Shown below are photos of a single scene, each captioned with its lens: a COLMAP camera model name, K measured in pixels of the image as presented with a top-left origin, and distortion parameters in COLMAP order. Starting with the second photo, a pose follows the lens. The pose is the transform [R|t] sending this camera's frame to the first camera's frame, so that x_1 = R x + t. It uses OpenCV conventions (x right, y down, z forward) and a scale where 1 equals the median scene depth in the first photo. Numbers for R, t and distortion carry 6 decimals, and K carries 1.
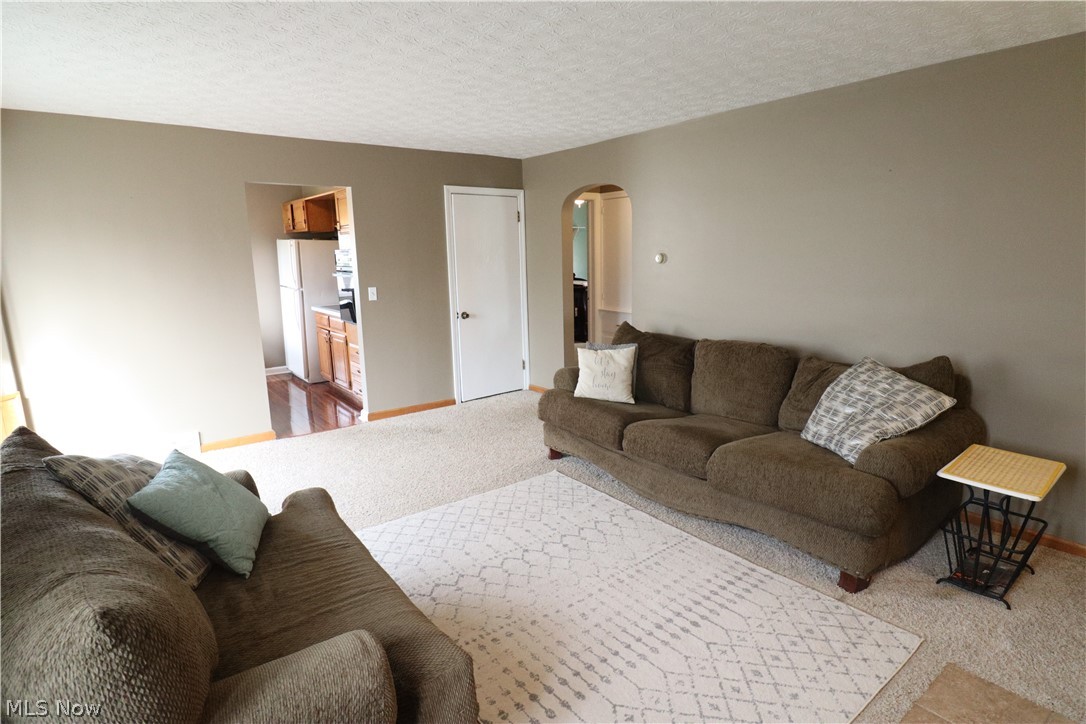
lens RADIAL K [[579.7, 0, 548.0], [0, 579.7, 363.5], [0, 0, 1]] dist [-0.004732, -0.006460]
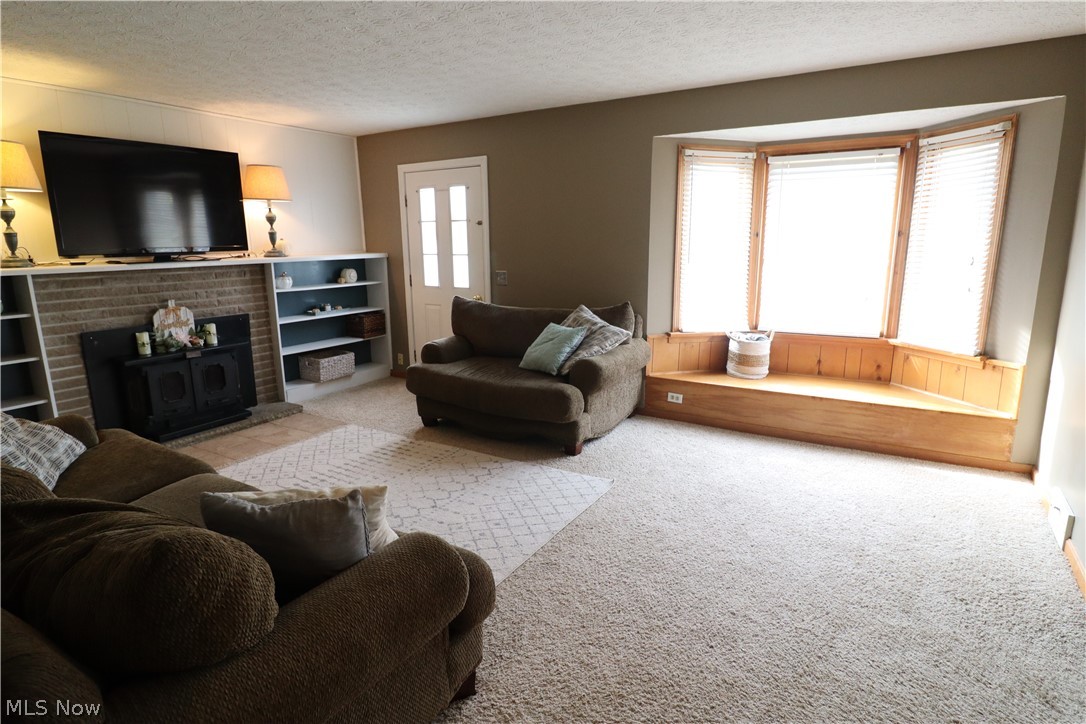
lens RADIAL K [[579.7, 0, 547.1], [0, 579.7, 361.3], [0, 0, 1]] dist [-0.004732, -0.006460]
pose [[-0.932771, 0.100499, -0.346175, 0.124761], [-0.043768, 0.921667, 0.385505, -0.389551], [0.357801, 0.374740, -0.855306, 2.132611]]
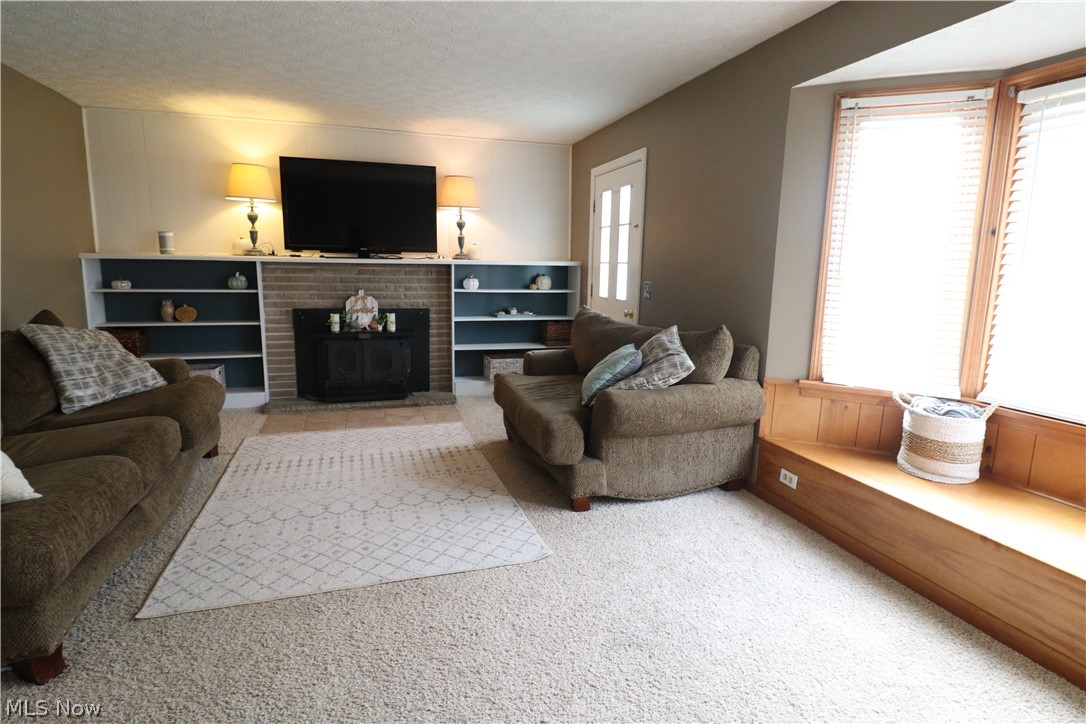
lens RADIAL K [[579.7, 0, 550.5], [0, 579.7, 361.5], [0, 0, 1]] dist [-0.004732, -0.006460]
pose [[-0.942952, -0.053670, 0.328574, -0.739325], [0.063040, 0.940284, 0.334501, -0.263837], [-0.326906, 0.336132, -0.883260, 1.909097]]
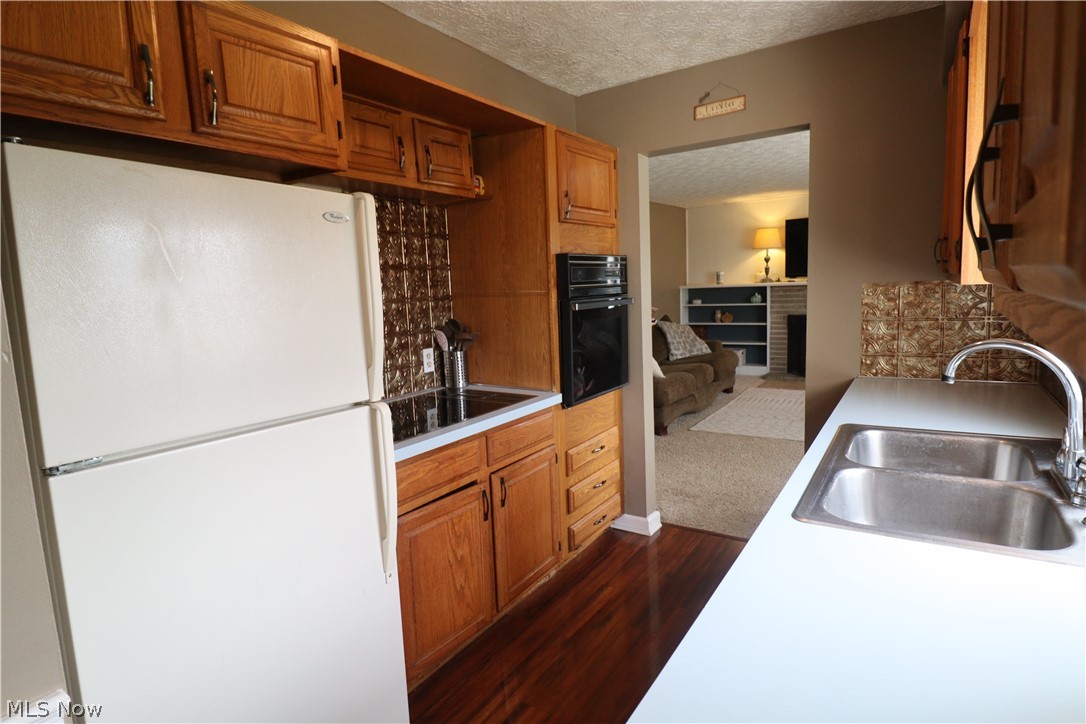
lens RADIAL K [[579.7, 0, 545.7], [0, 579.7, 360.9], [0, 0, 1]] dist [-0.004732, -0.006460]
pose [[-0.328300, -0.092401, 0.940043, -1.725563], [0.231427, 0.957003, 0.174891, -0.427268], [-0.915784, 0.274968, -0.292800, 2.526672]]
